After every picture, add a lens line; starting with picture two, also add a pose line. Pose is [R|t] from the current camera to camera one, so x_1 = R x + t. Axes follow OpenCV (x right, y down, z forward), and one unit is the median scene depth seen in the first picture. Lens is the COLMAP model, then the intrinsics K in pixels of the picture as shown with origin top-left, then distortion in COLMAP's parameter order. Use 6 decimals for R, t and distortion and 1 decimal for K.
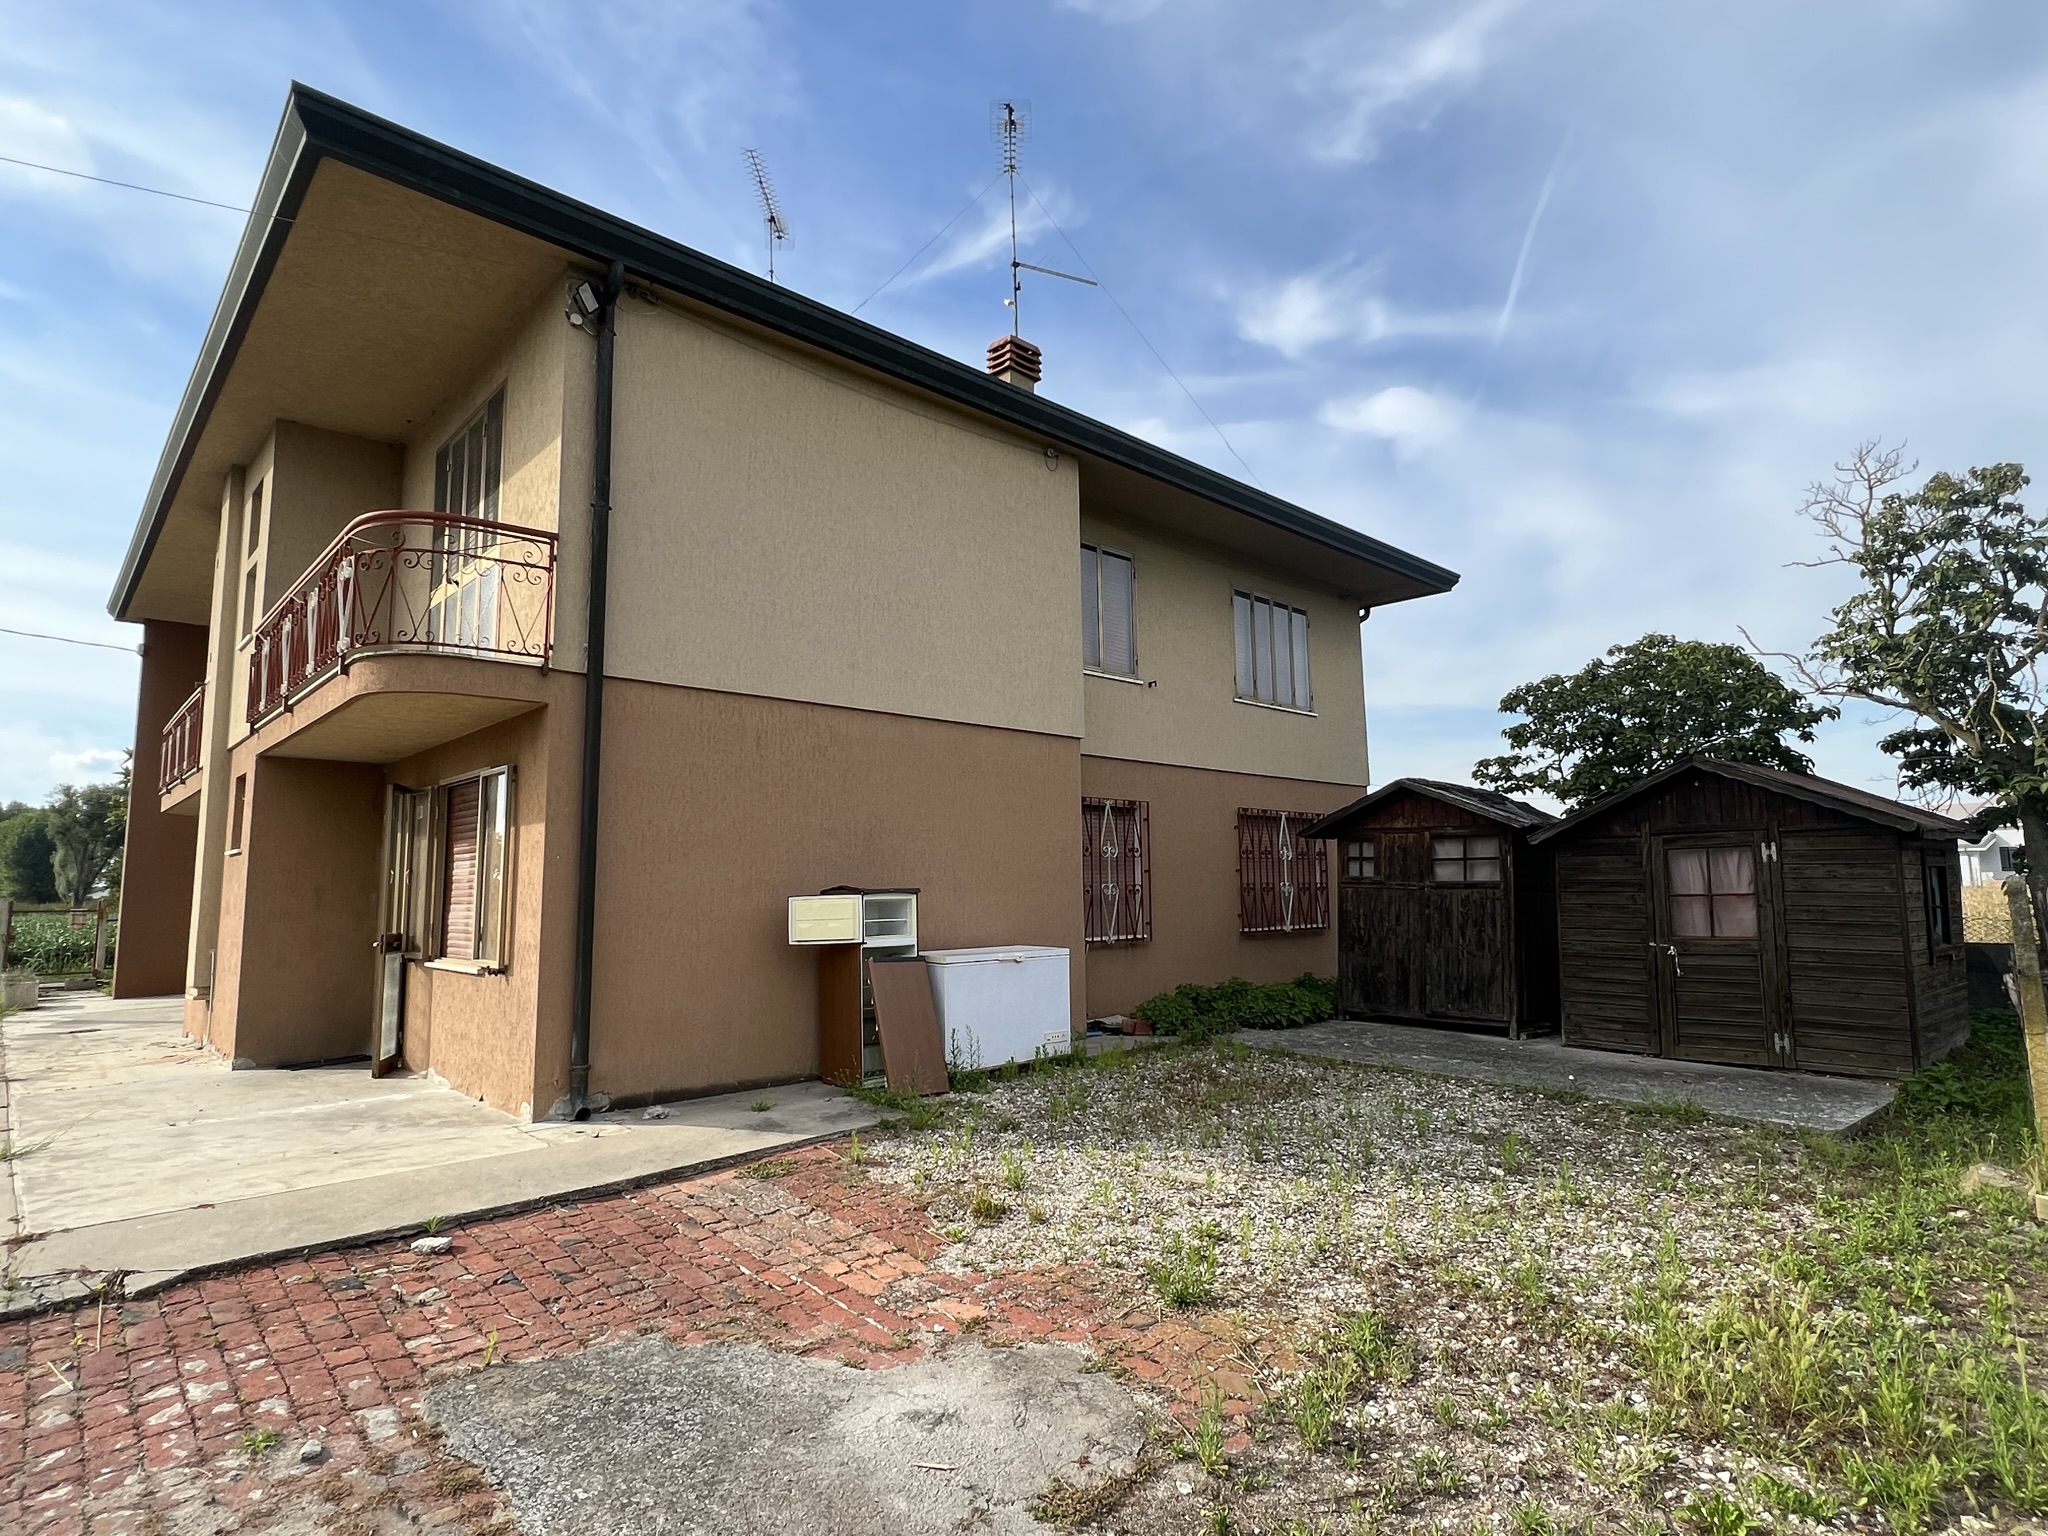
lens RADIAL K [[1070.0, 0, 1023.4], [0, 1070.0, 766.9], [0, 0, 1]] dist [-0.007300, -0.000596]
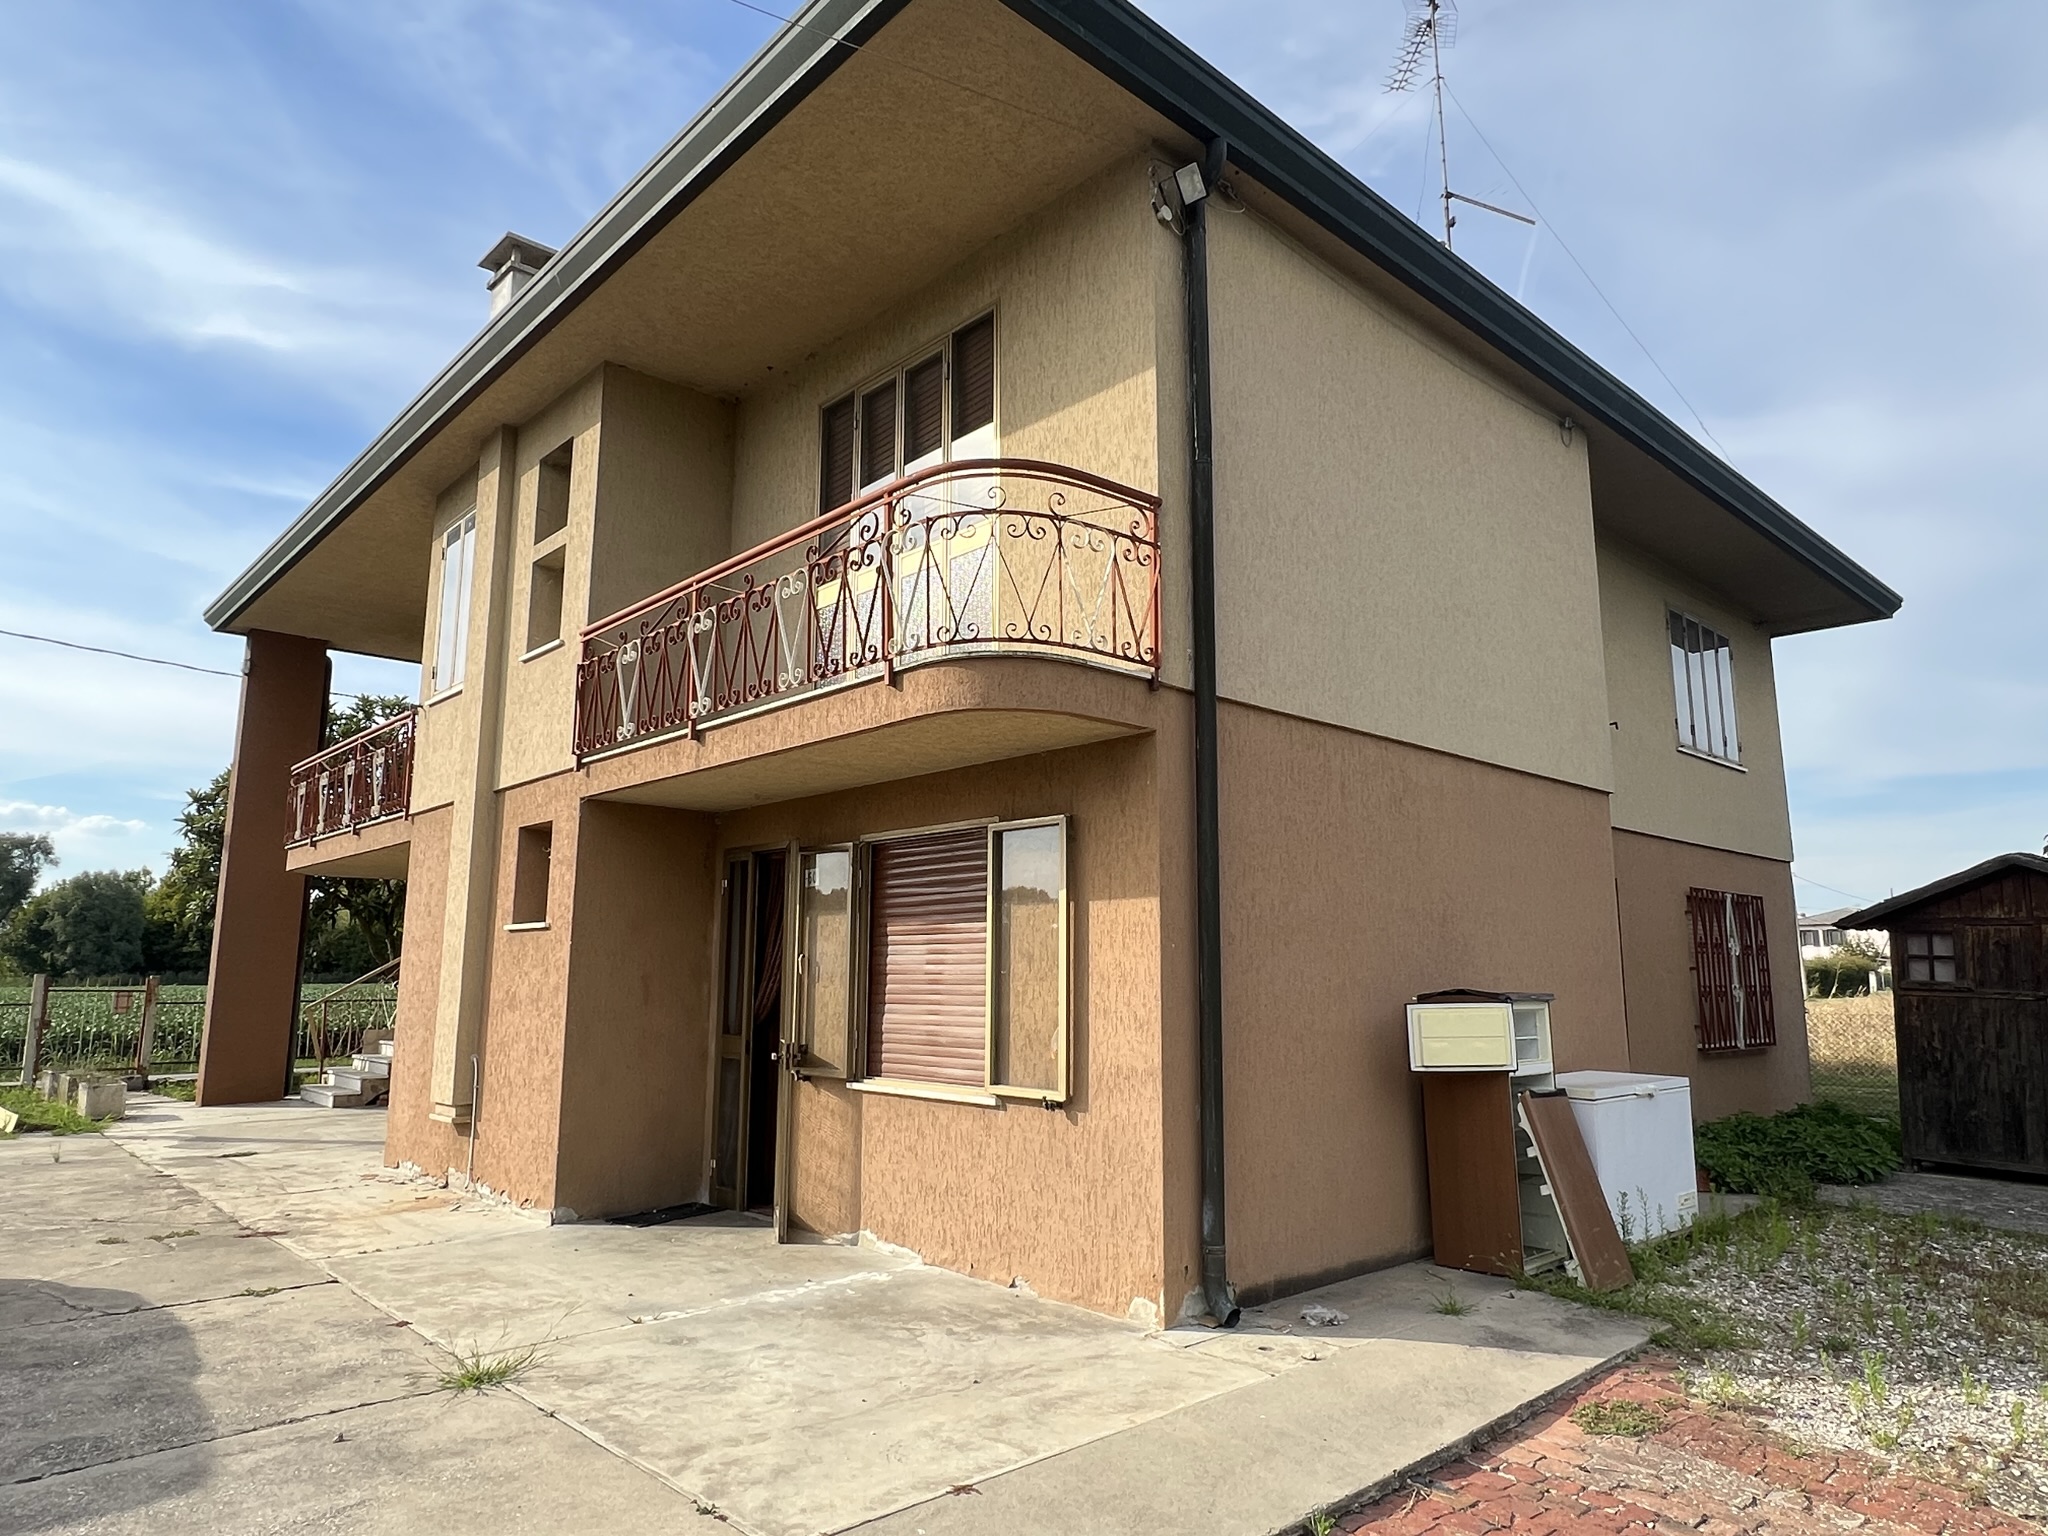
lens RADIAL K [[1247.9, 0, 1026.8], [0, 1247.9, 773.7], [0, 0, 1]] dist [-0.007149, -0.000297]
pose [[0.999767, 0.015245, -0.015279, -0.435465], [-0.015932, 0.998819, -0.045892, 0.007892], [0.014561, 0.046125, 0.998830, 0.136665]]
